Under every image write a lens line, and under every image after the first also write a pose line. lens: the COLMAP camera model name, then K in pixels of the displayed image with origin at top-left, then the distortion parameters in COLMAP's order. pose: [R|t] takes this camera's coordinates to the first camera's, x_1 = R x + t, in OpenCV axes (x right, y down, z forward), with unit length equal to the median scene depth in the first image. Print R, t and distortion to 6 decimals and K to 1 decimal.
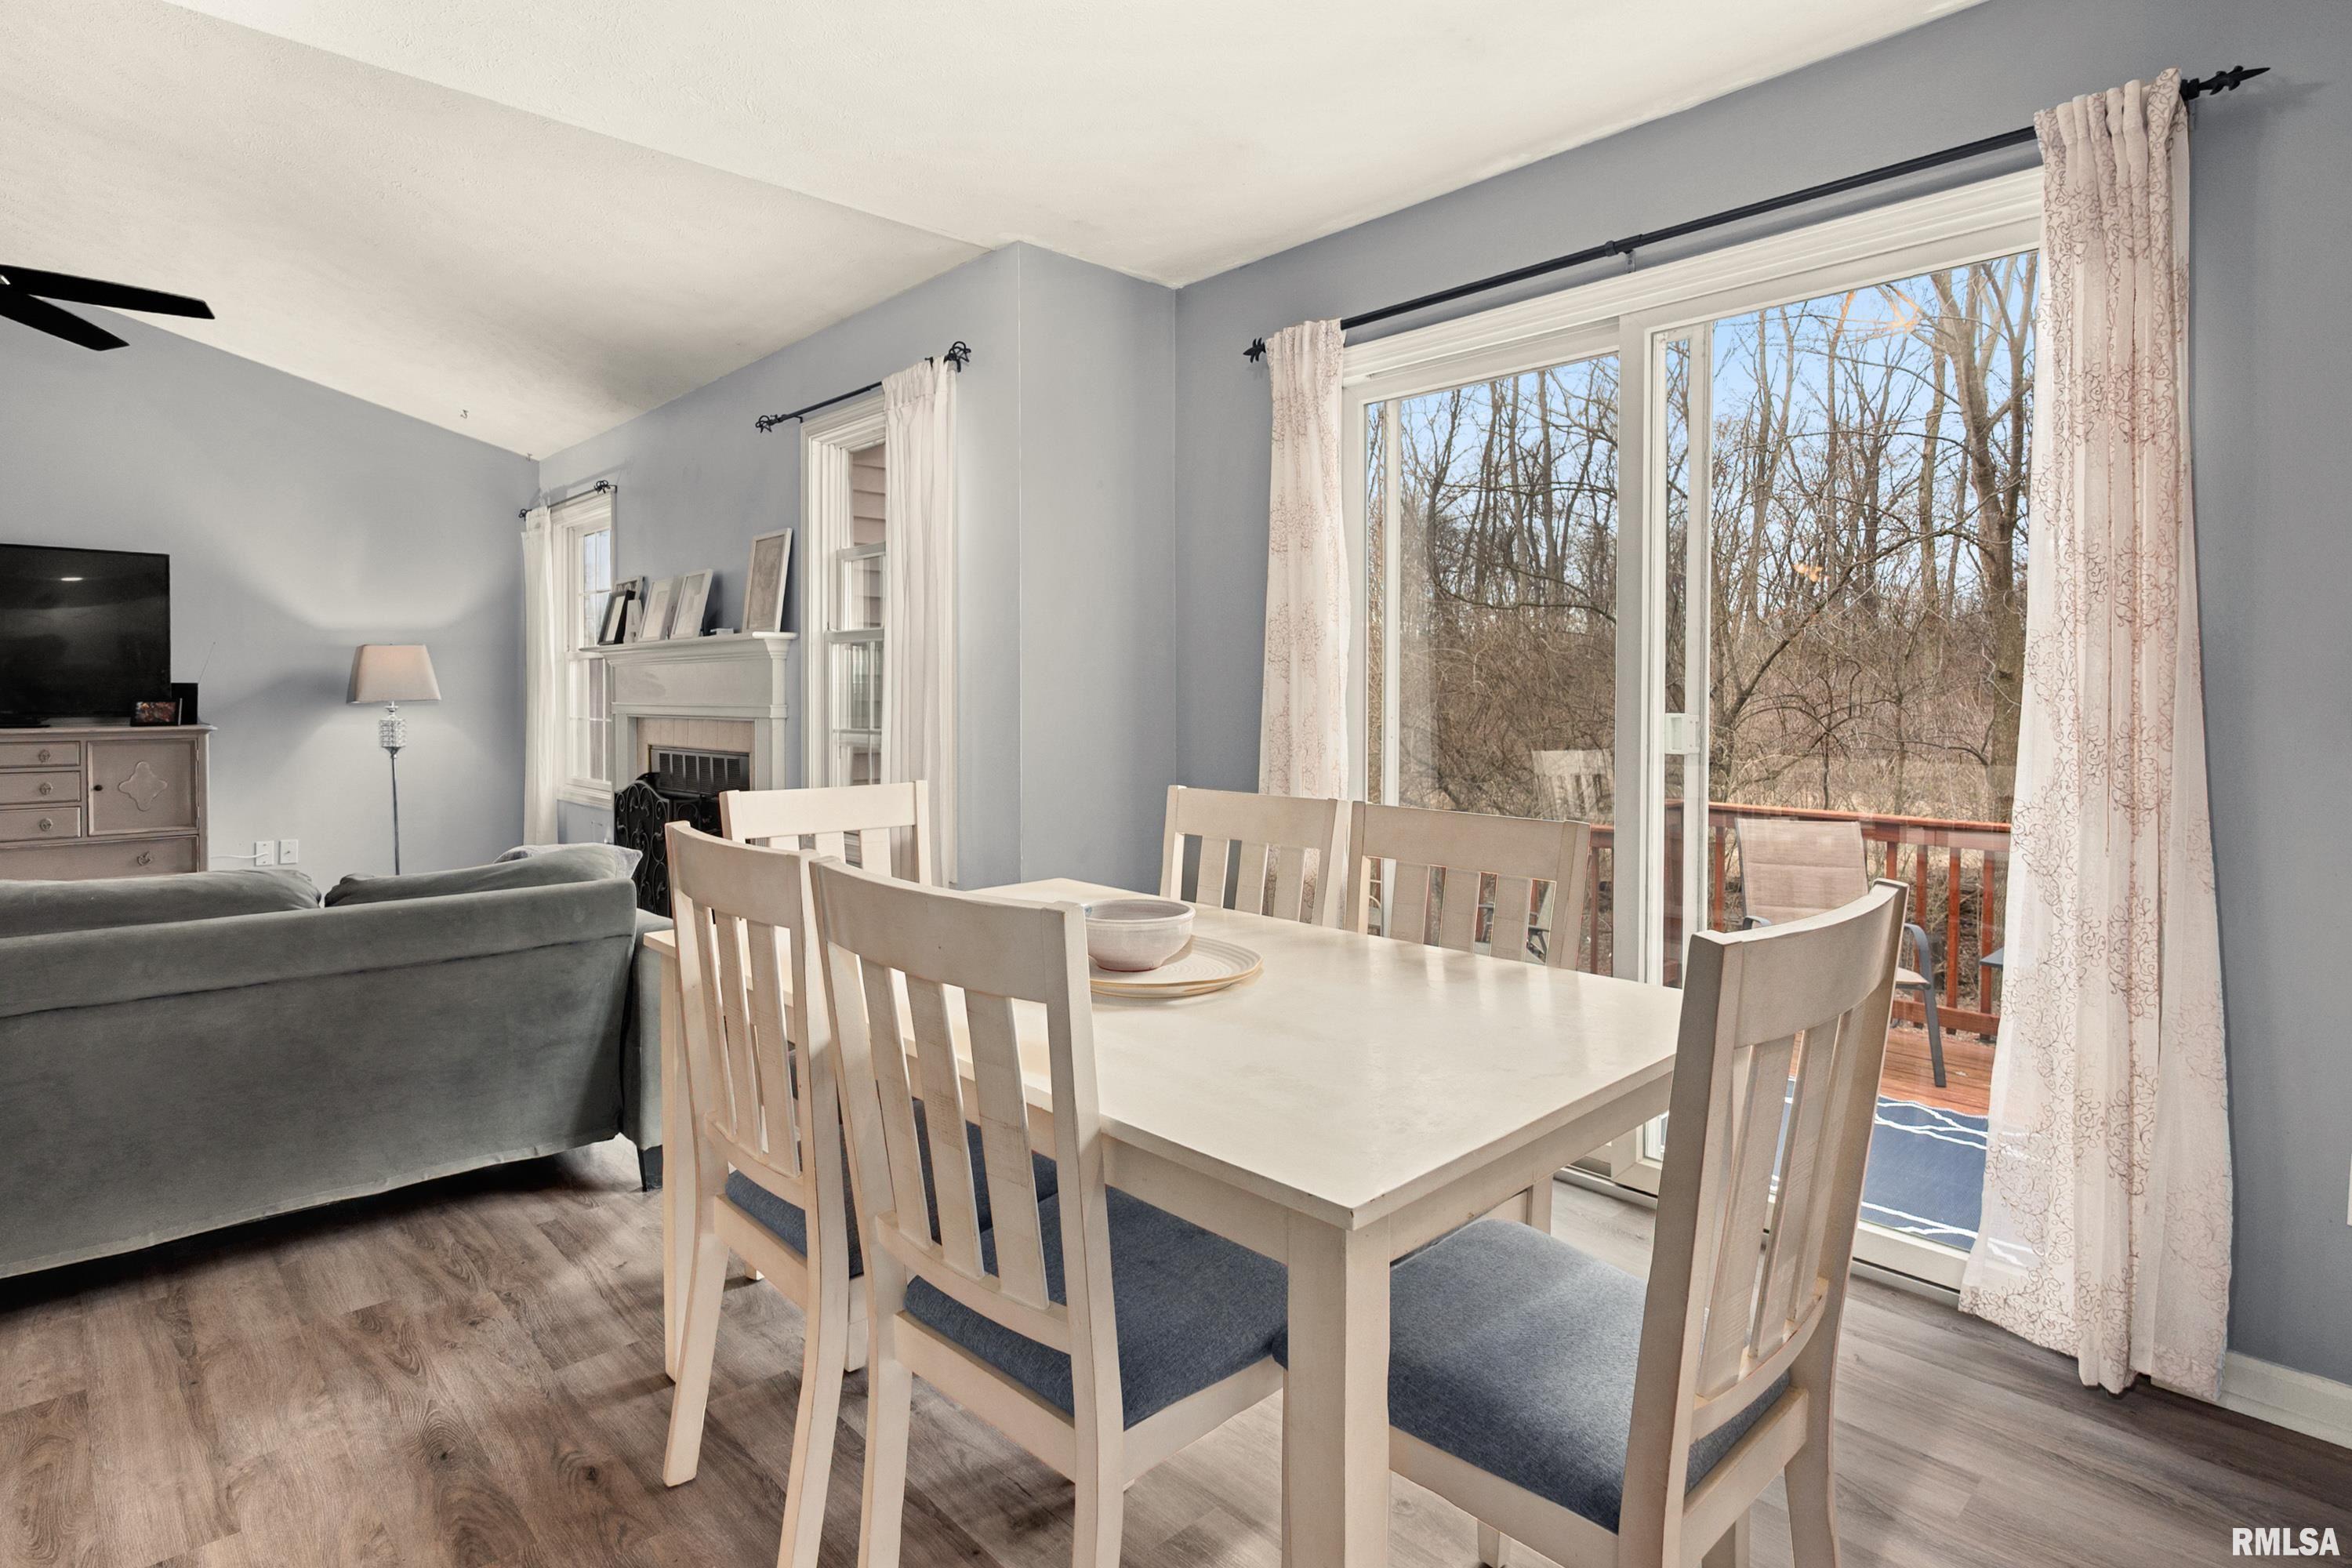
lens RADIAL K [[1173.2, 0, 1180.0], [0, 1173.2, 765.8], [0, 0, 1]] dist [-0.002073, 0.001883]
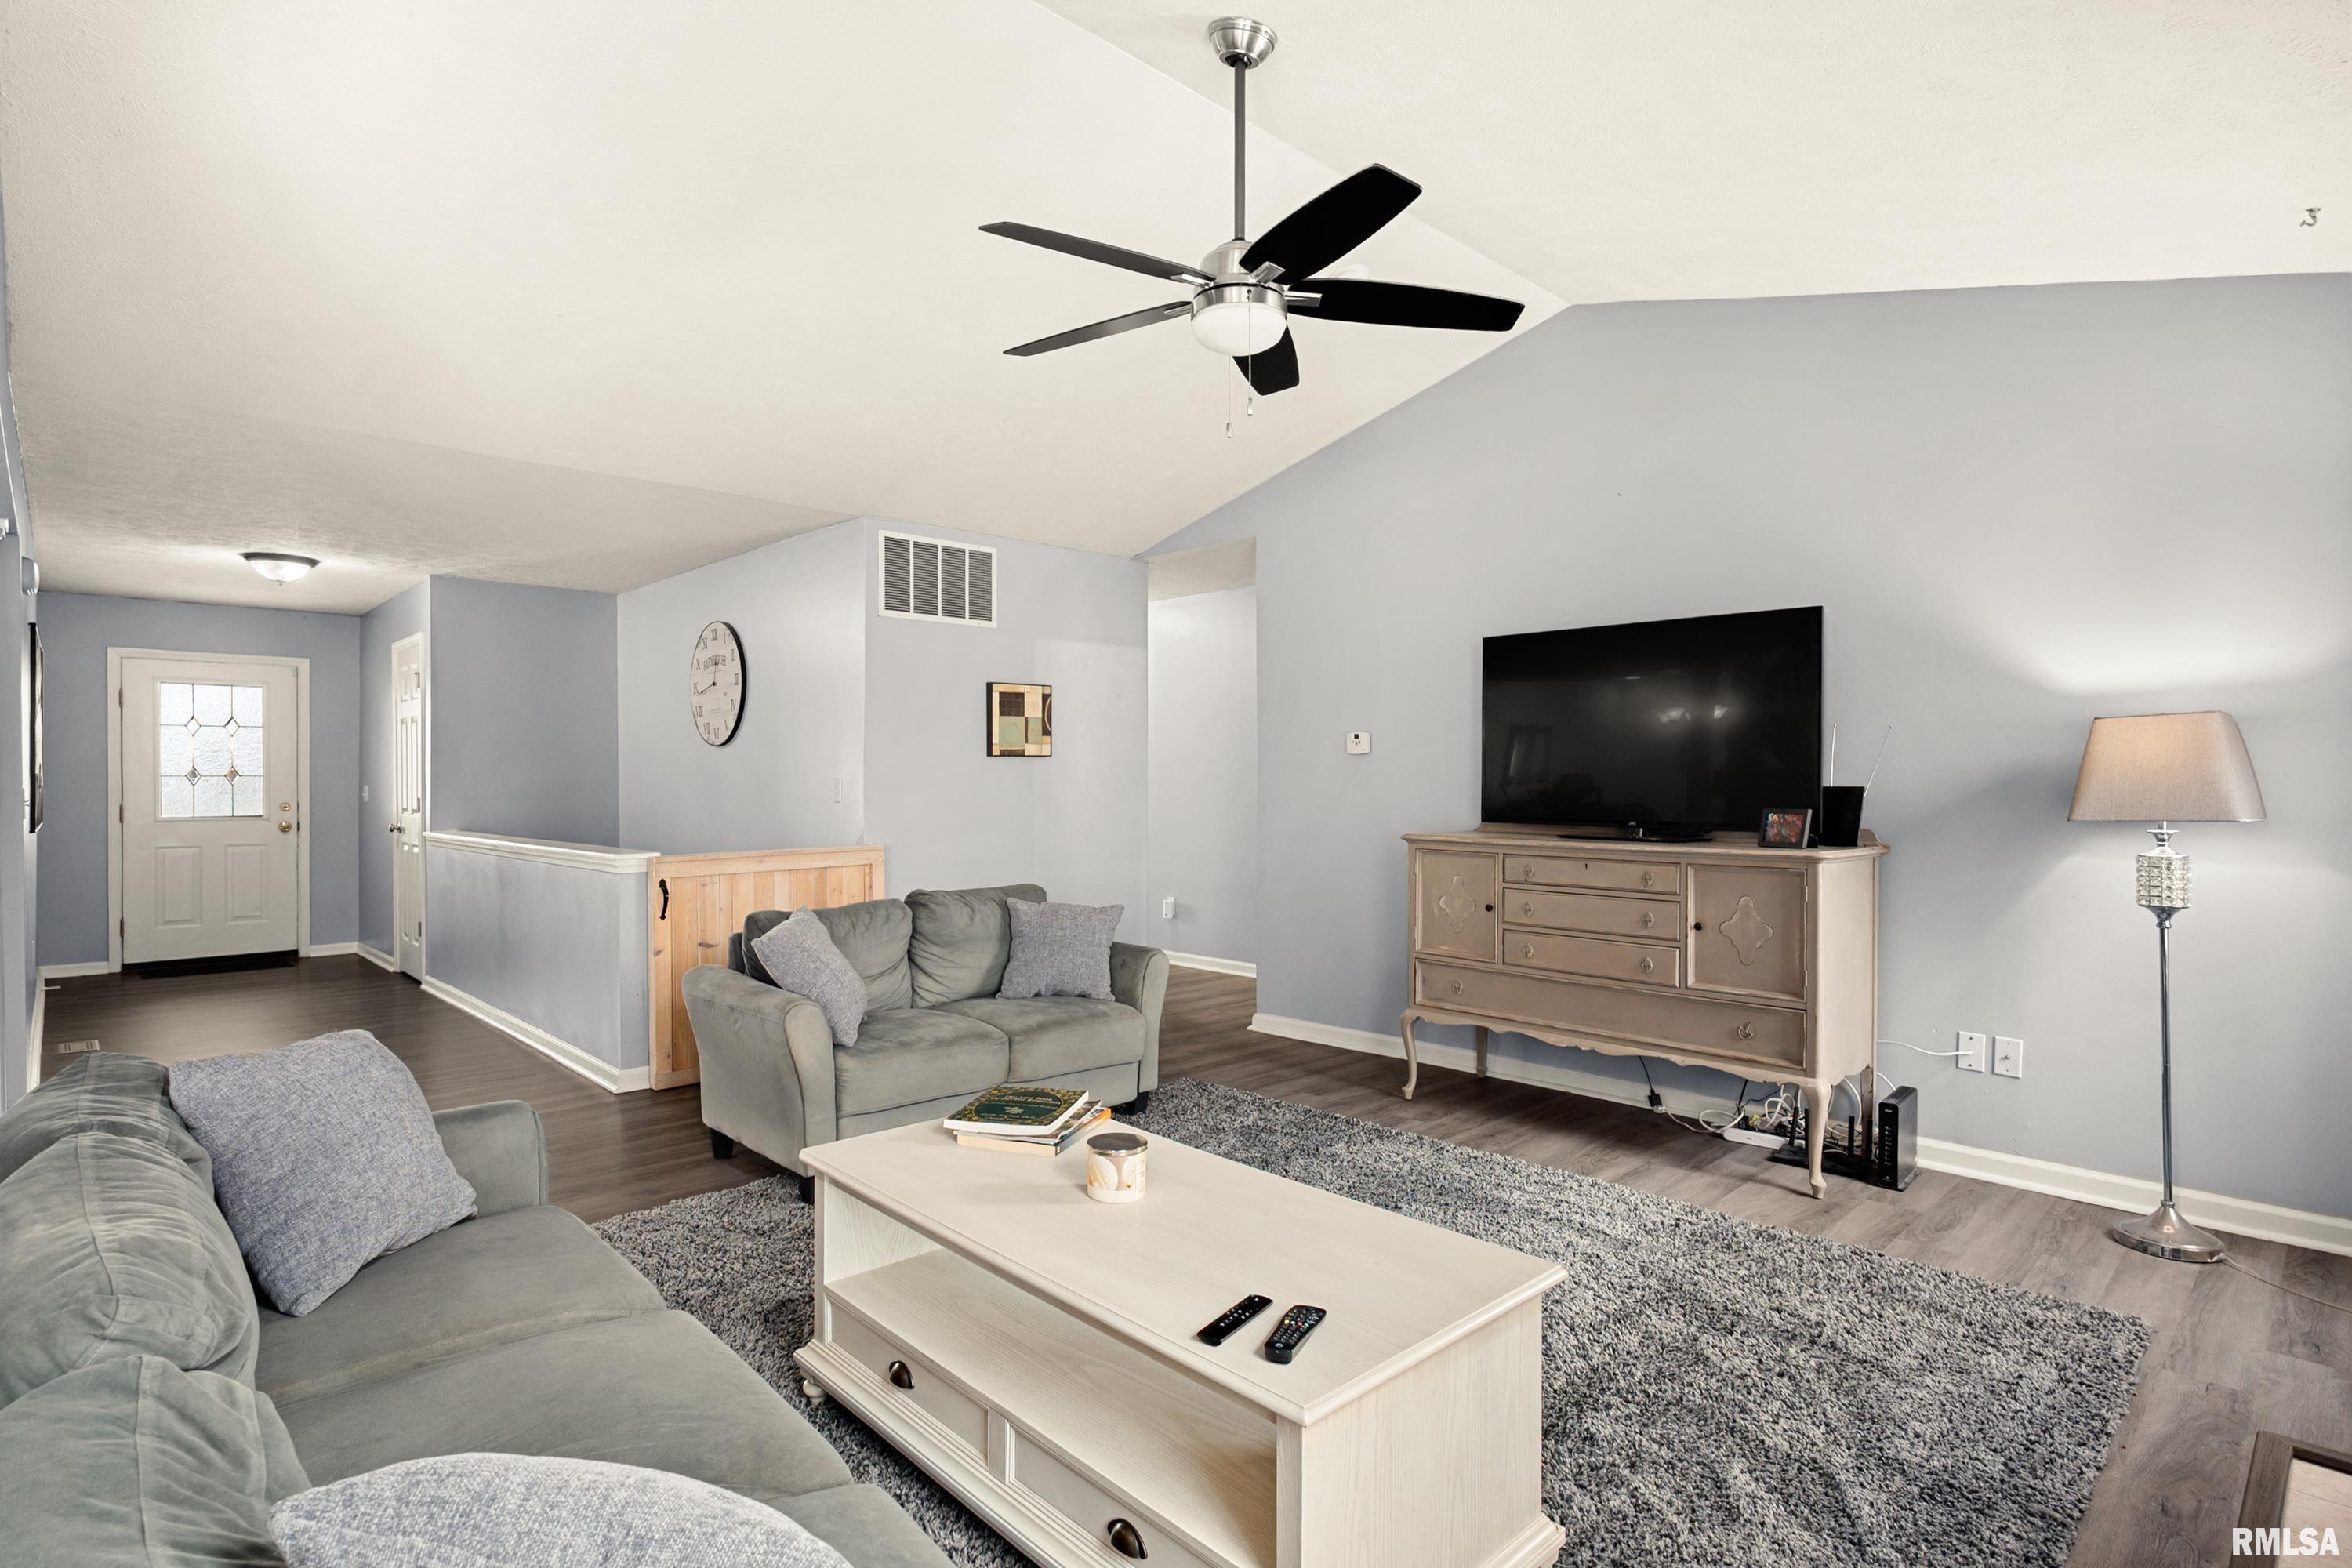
lens RADIAL K [[1173.2, 0, 1171.6], [0, 1173.2, 783.4], [0, 0, 1]] dist [-0.002073, 0.001883]
pose [[-0.012013, 0.005290, -0.999914, -0.162579], [-0.062171, 0.998047, 0.006027, -0.056459], [0.997993, 0.062239, -0.011661, 0.663051]]
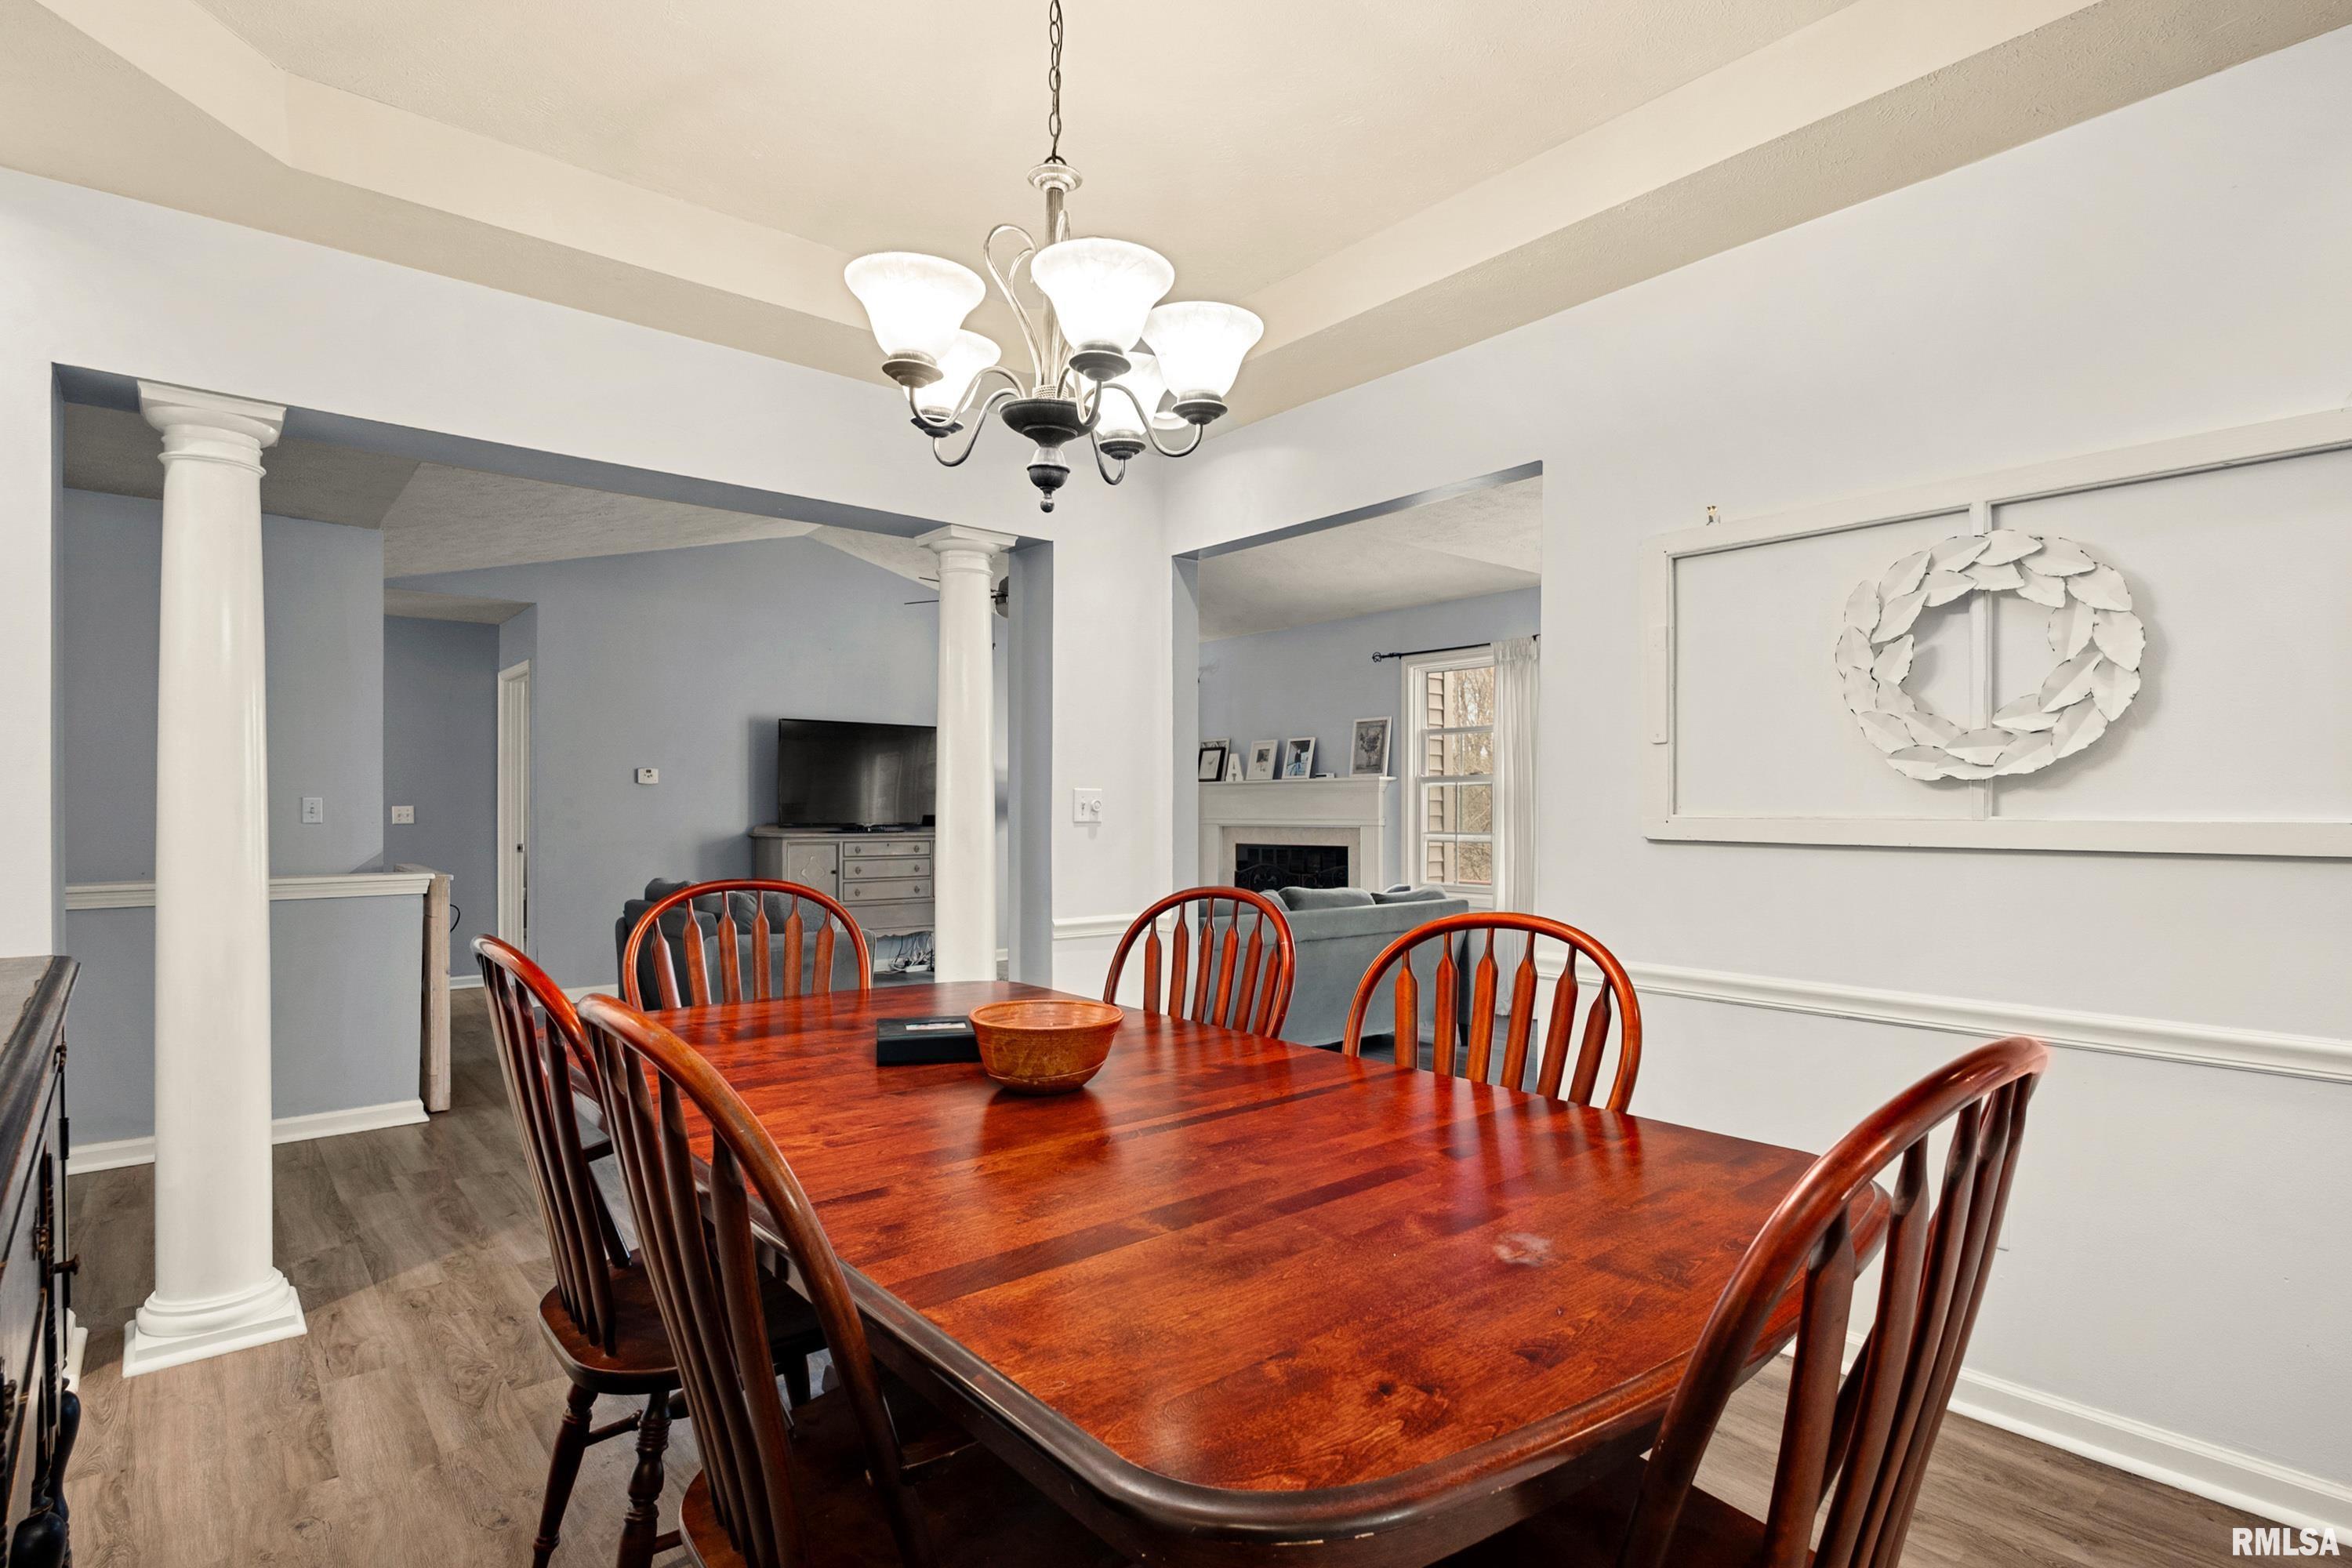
lens RADIAL K [[1173.2, 0, 1188.3], [0, 1173.2, 793.8], [0, 0, 1]] dist [-0.002073, 0.001883]
pose [[0.997299, -0.001578, -0.073437, -0.440125], [-0.003639, 0.997480, -0.070849, 0.030176], [0.073364, 0.070925, 0.994780, -0.645901]]
